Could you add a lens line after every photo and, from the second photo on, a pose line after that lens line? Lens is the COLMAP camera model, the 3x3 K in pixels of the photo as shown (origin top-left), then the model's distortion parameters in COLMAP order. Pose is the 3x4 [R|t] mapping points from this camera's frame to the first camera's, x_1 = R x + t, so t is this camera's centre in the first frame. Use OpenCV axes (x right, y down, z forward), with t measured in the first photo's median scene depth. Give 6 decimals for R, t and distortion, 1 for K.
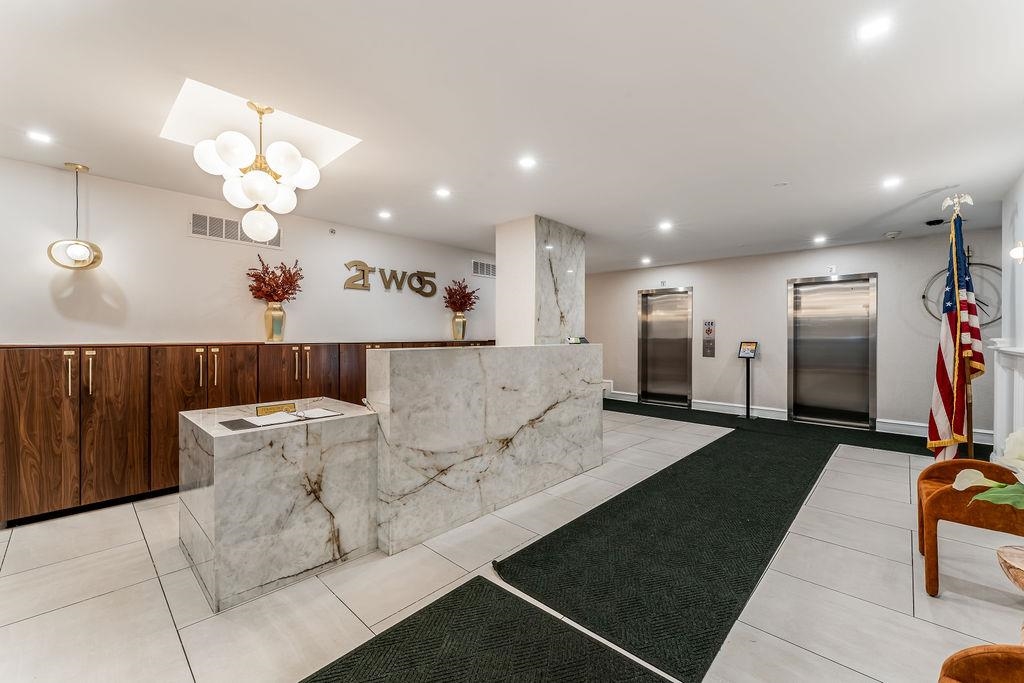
lens RADIAL K [[417.3, 0, 513.9], [0, 417.3, 341.2], [0, 0, 1]] dist [-0.000493, 0.000062]
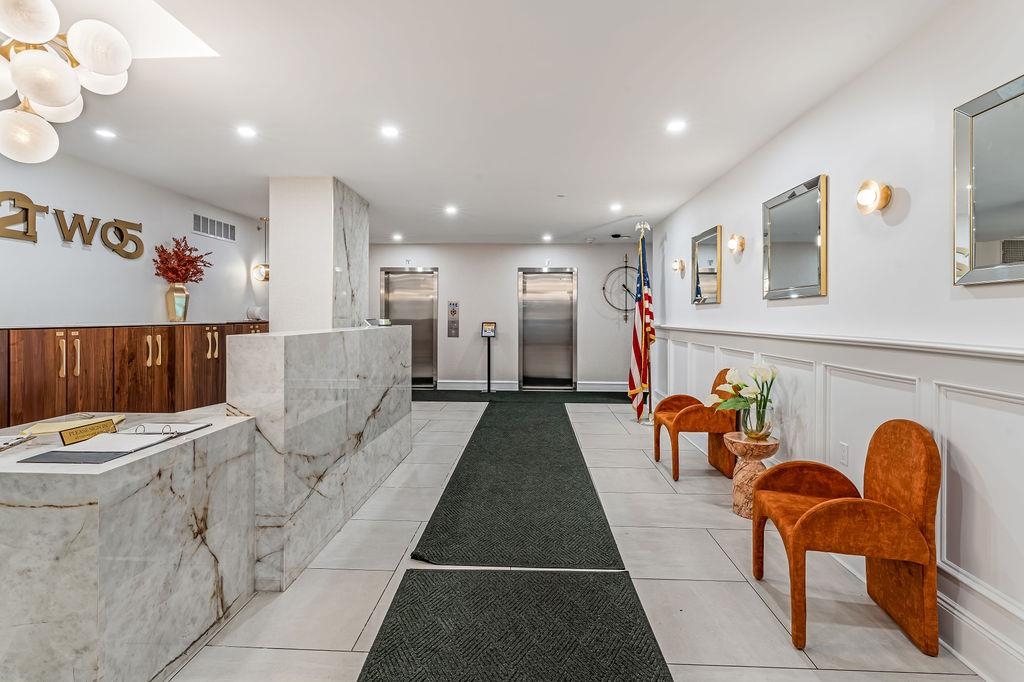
lens RADIAL K [[483.8, 0, 513.6], [0, 483.8, 320.5], [0, 0, 1]] dist [-0.000242, 0.000125]
pose [[0.757465, -0.003834, 0.652864, -0.351207], [0.005778, 0.999983, -0.000831, -0.002757], [-0.652850, 0.004401, 0.757474, 0.001224]]
